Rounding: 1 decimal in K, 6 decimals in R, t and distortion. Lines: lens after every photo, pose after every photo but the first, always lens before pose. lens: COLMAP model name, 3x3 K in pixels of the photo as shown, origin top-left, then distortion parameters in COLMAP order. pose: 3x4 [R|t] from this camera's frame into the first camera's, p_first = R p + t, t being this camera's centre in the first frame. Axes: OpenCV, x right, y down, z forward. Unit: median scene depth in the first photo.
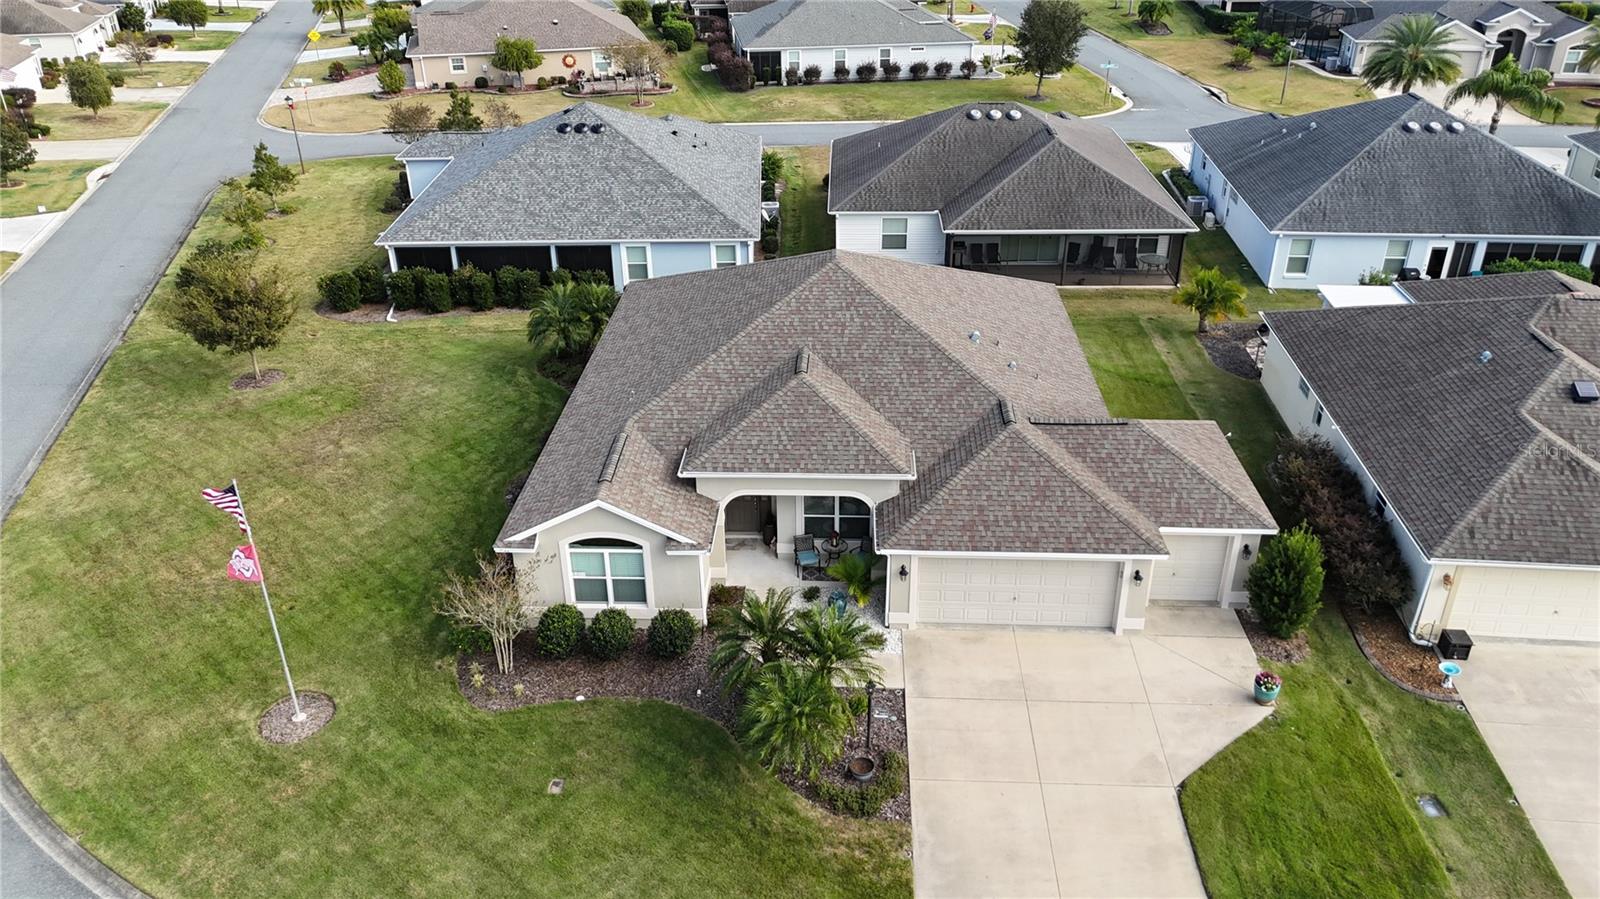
lens RADIAL K [[1173.1, 0, 805.2], [0, 1173.1, 443.6], [0, 0, 1]] dist [0.070030, -0.052191]
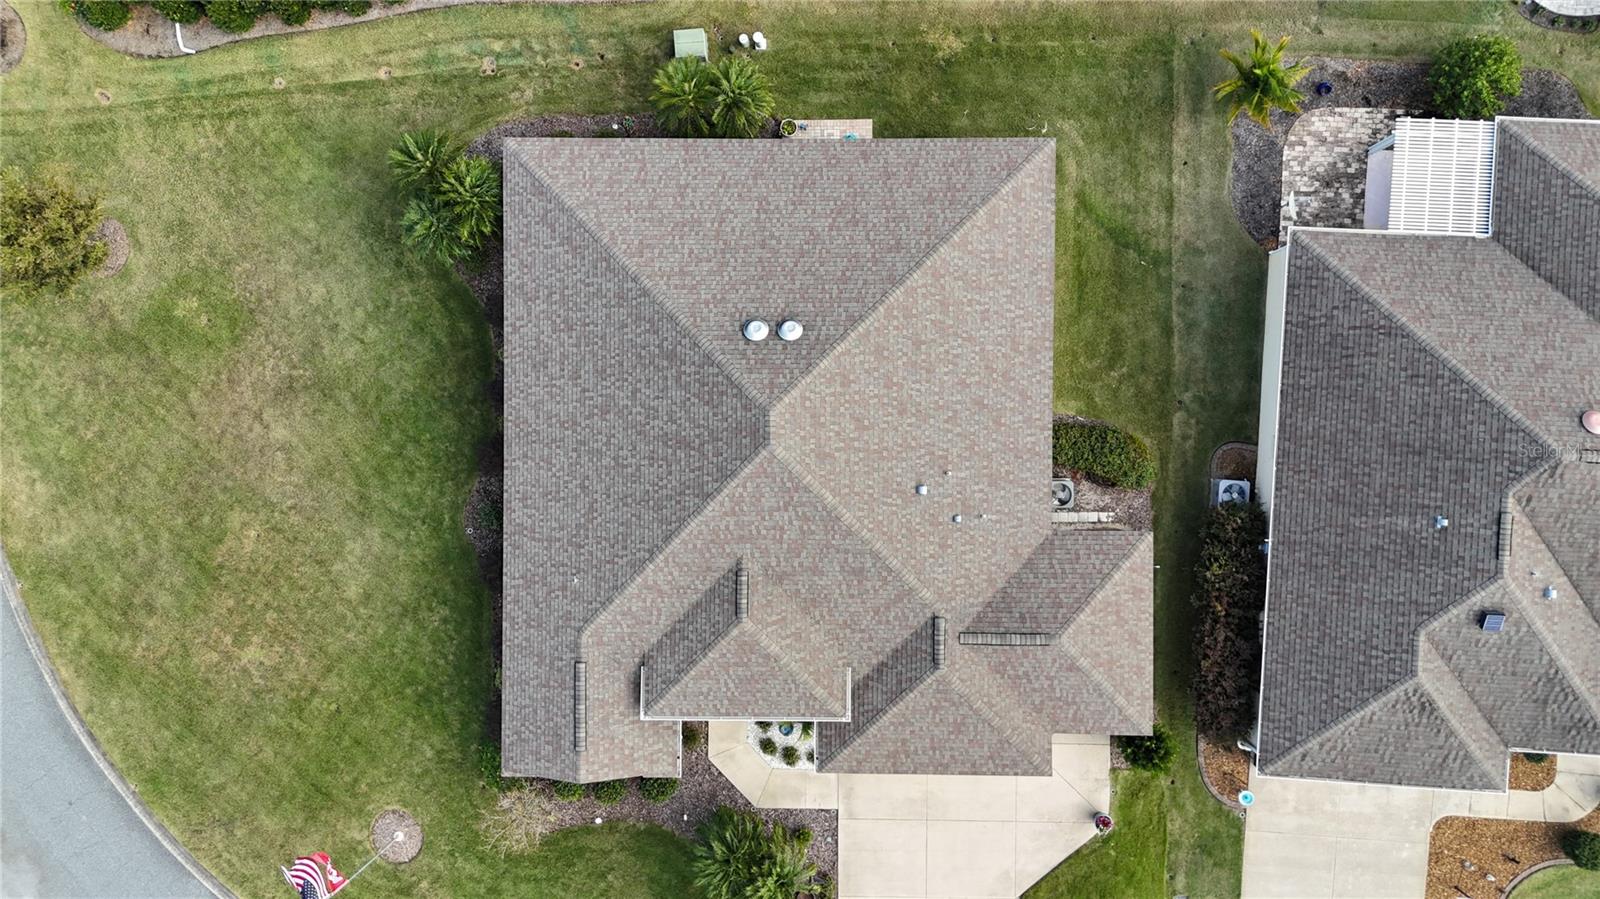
lens RADIAL K [[1173.1, 0, 807.6], [0, 1173.1, 444.6], [0, 0, 1]] dist [0.070030, -0.052191]
pose [[0.999227, -0.036602, -0.014347, 0.071021], [0.029514, 0.457346, 0.888799, -0.995038], [-0.025970, -0.888535, 0.458072, 0.635541]]
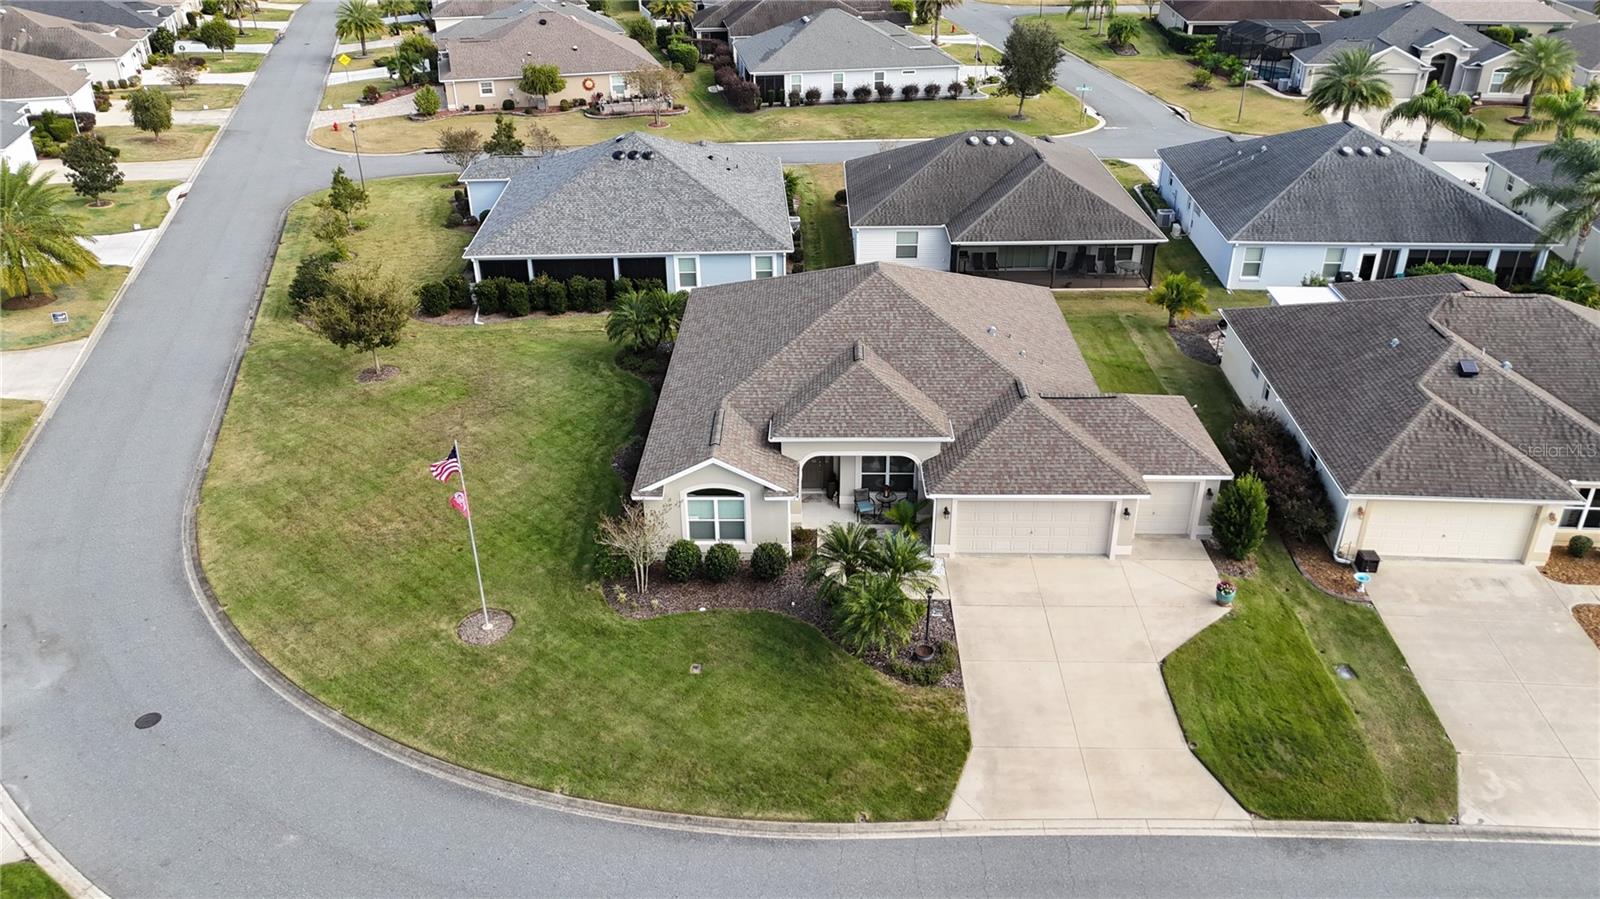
lens RADIAL K [[1173.1, 0, 804.0], [0, 1173.1, 445.7], [0, 0, 1]] dist [0.070030, -0.052191]
pose [[0.999646, -0.011038, 0.024217, -0.090606], [0.011049, 0.999939, -0.000321, 0.030550], [-0.024212, 0.000588, 0.999707, -0.252653]]
